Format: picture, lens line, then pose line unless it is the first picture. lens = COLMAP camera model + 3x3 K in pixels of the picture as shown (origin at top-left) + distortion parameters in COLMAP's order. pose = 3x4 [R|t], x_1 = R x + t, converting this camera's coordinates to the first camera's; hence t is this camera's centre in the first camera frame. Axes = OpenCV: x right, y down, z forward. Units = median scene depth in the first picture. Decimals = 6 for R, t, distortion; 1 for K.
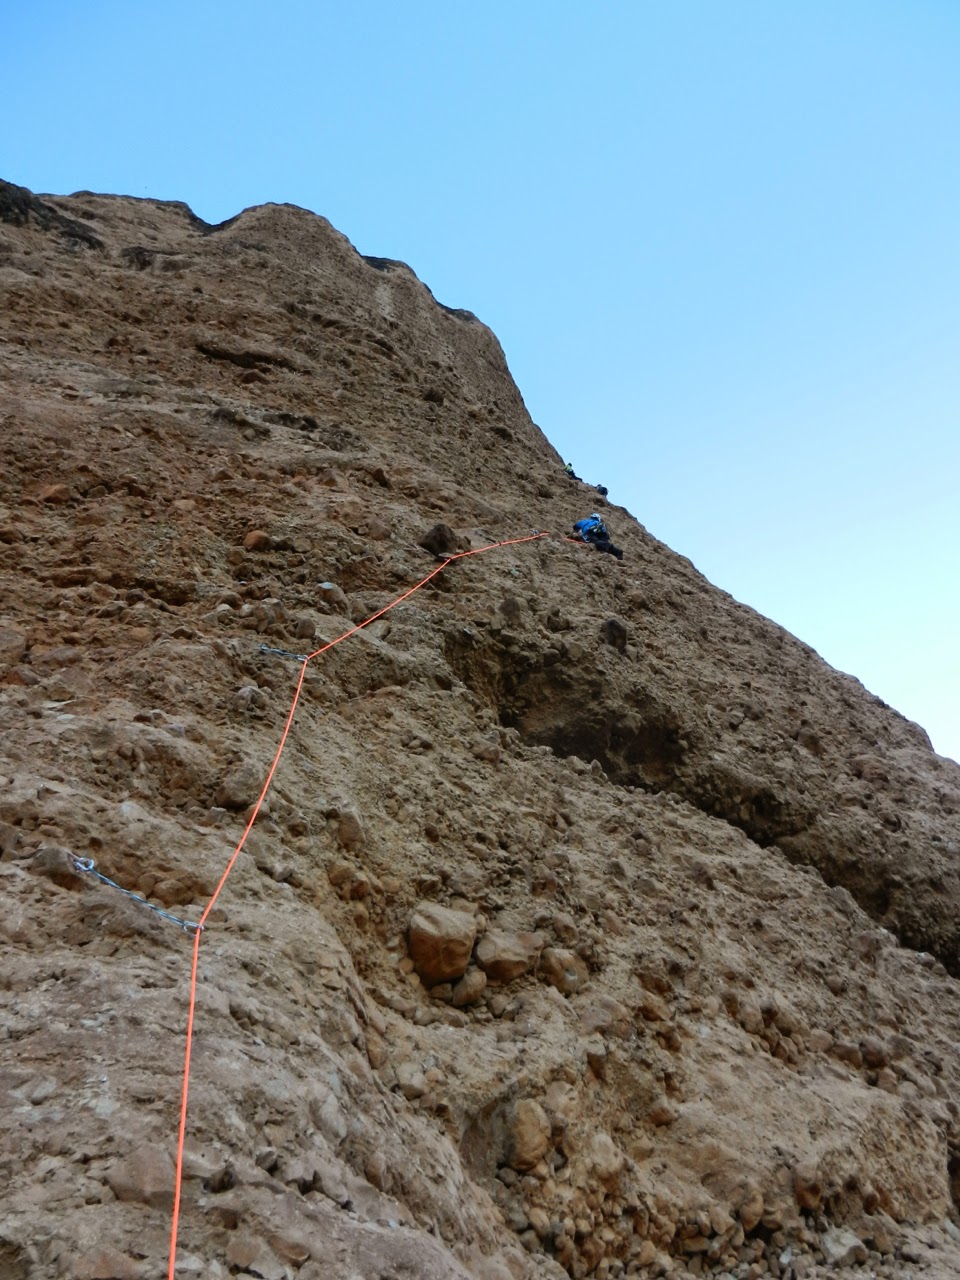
lens RADIAL K [[914.9, 0, 480.1], [0, 914.9, 641.2], [0, 0, 1]] dist [0.000119, 0.003671]
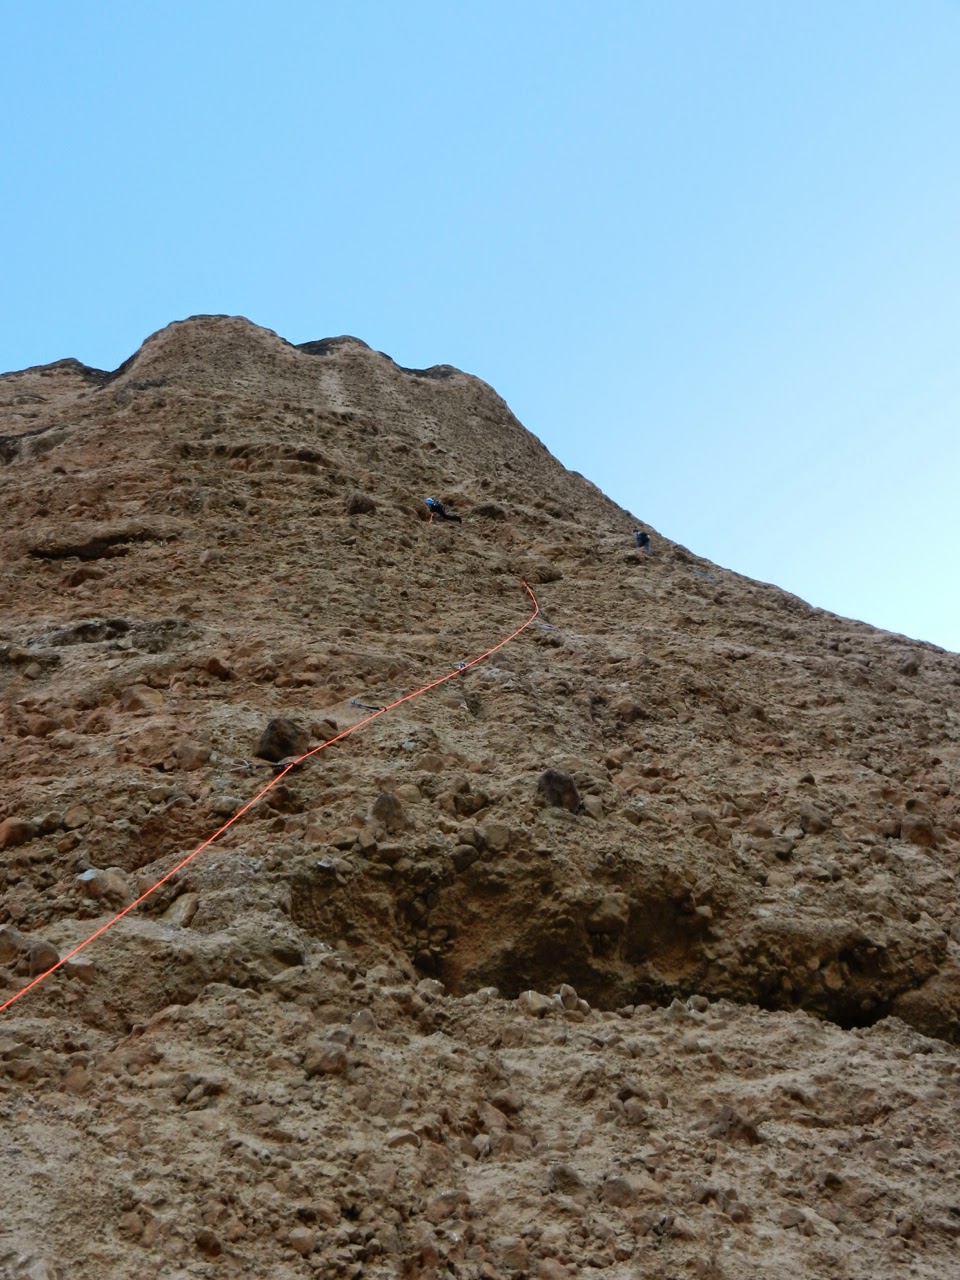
lens RADIAL K [[1209.1, 0, 479.8], [0, 1209.1, 639.2], [0, 0, 1]] dist [-0.000745, 0.000000]
pose [[0.947582, -0.313687, -0.060729, 0.188148], [0.304521, 0.944197, -0.125530, -0.018831], [0.096718, 0.100457, 0.990229, 0.066031]]
